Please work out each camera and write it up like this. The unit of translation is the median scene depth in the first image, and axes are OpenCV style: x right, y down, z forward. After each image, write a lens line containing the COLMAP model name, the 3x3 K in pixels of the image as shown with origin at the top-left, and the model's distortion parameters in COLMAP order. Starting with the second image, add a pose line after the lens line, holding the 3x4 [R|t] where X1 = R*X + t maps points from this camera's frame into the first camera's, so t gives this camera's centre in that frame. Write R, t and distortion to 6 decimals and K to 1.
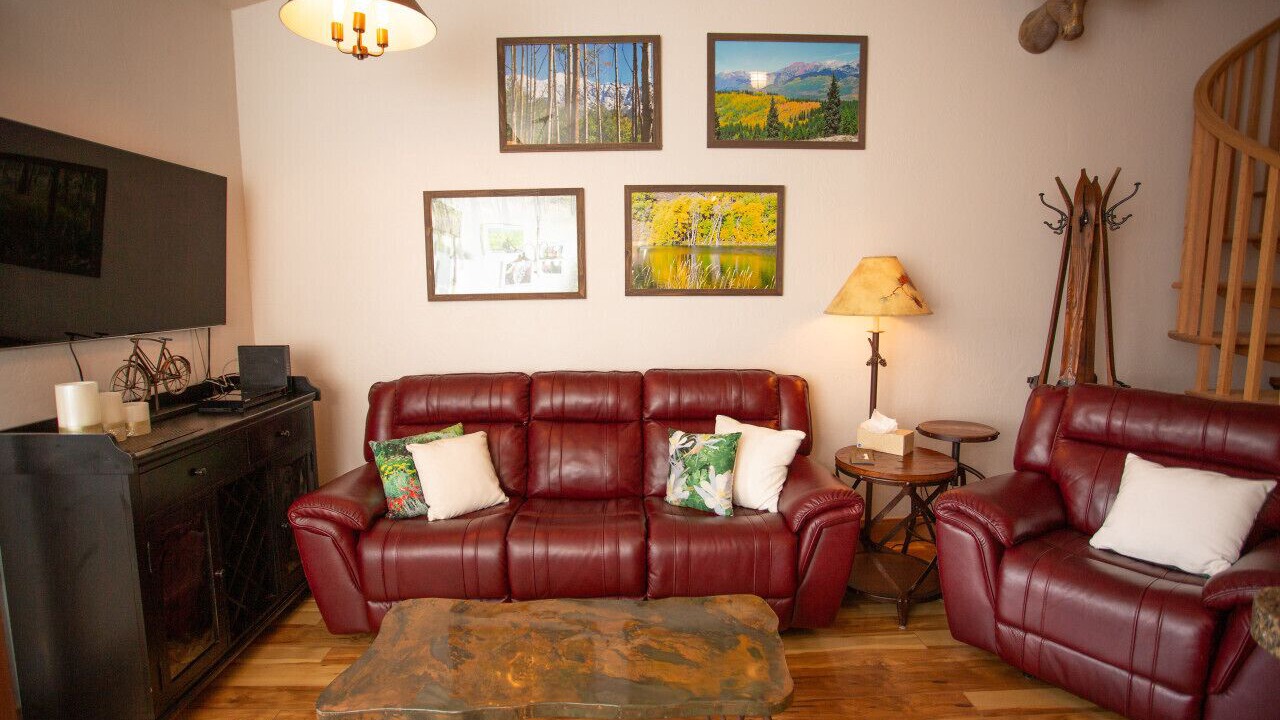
lens RADIAL K [[639.0, 0, 640.0], [0, 639.0, 360.0], [0, 0, 1]] dist [-0.068911, 0.032419]
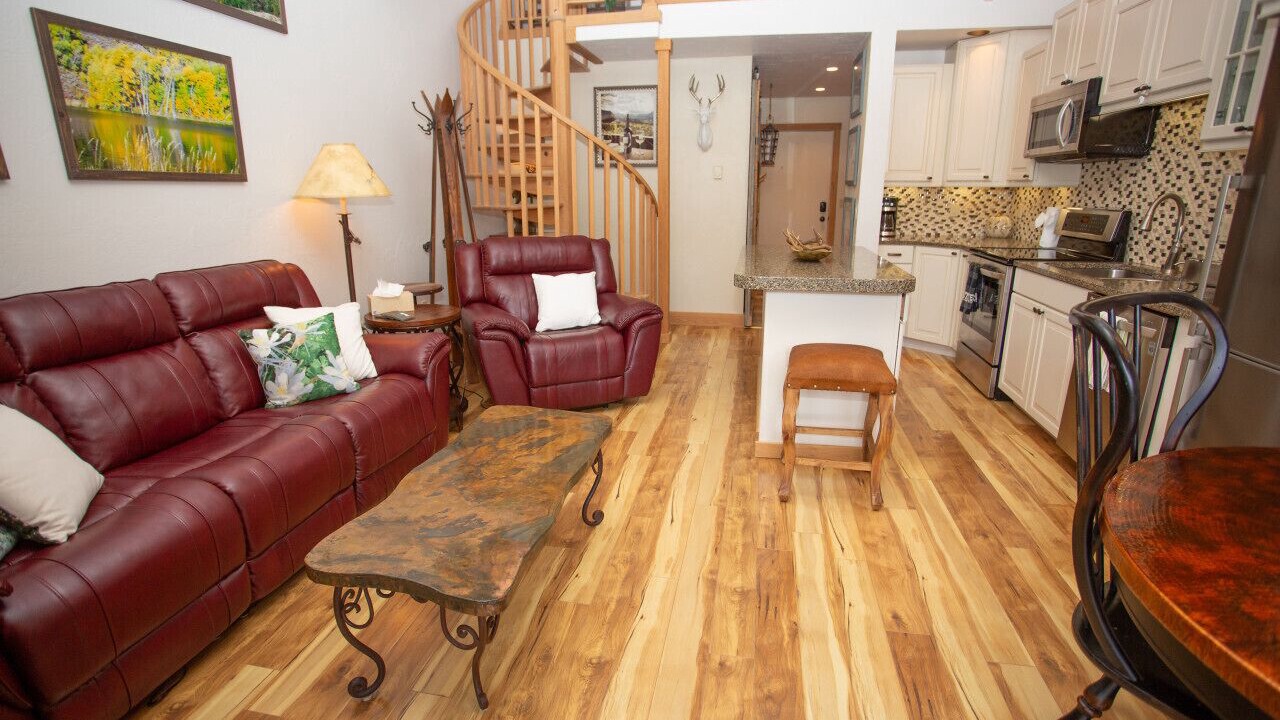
lens RADIAL K [[613.7, 0, 640.0], [0, 613.7, 360.0], [0, 0, 1]] dist [-0.067992, 0.026108]
pose [[0.221903, -0.256750, 0.940659, -0.561165], [0.119208, 0.964617, 0.235167, 0.015092], [-0.967754, 0.059950, 0.244658, 0.252557]]
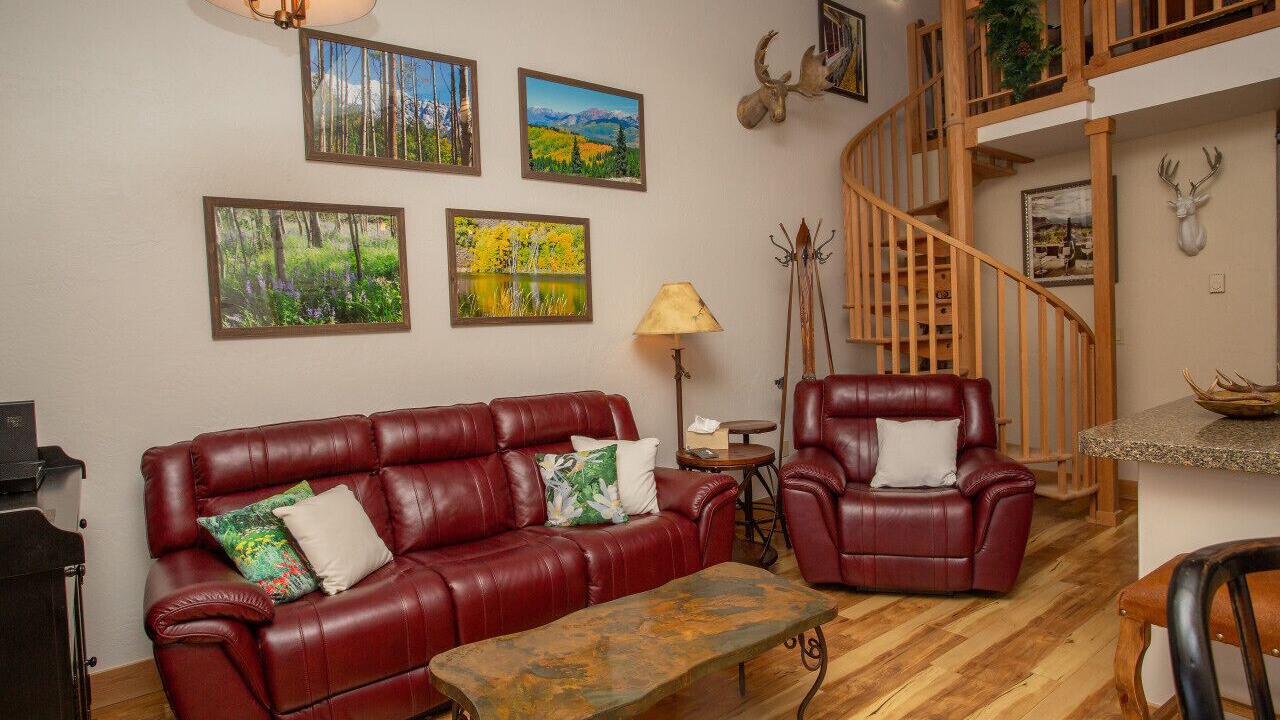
lens RADIAL K [[709.6, 0, 656.9], [0, 709.6, 359.9], [0, 0, 1]] dist [-0.062274, 0.029399]
pose [[0.797772, -0.052895, 0.600634, -0.417090], [0.108318, 0.992512, -0.056463, 0.041661], [-0.593150, 0.110104, 0.797528, 0.005965]]
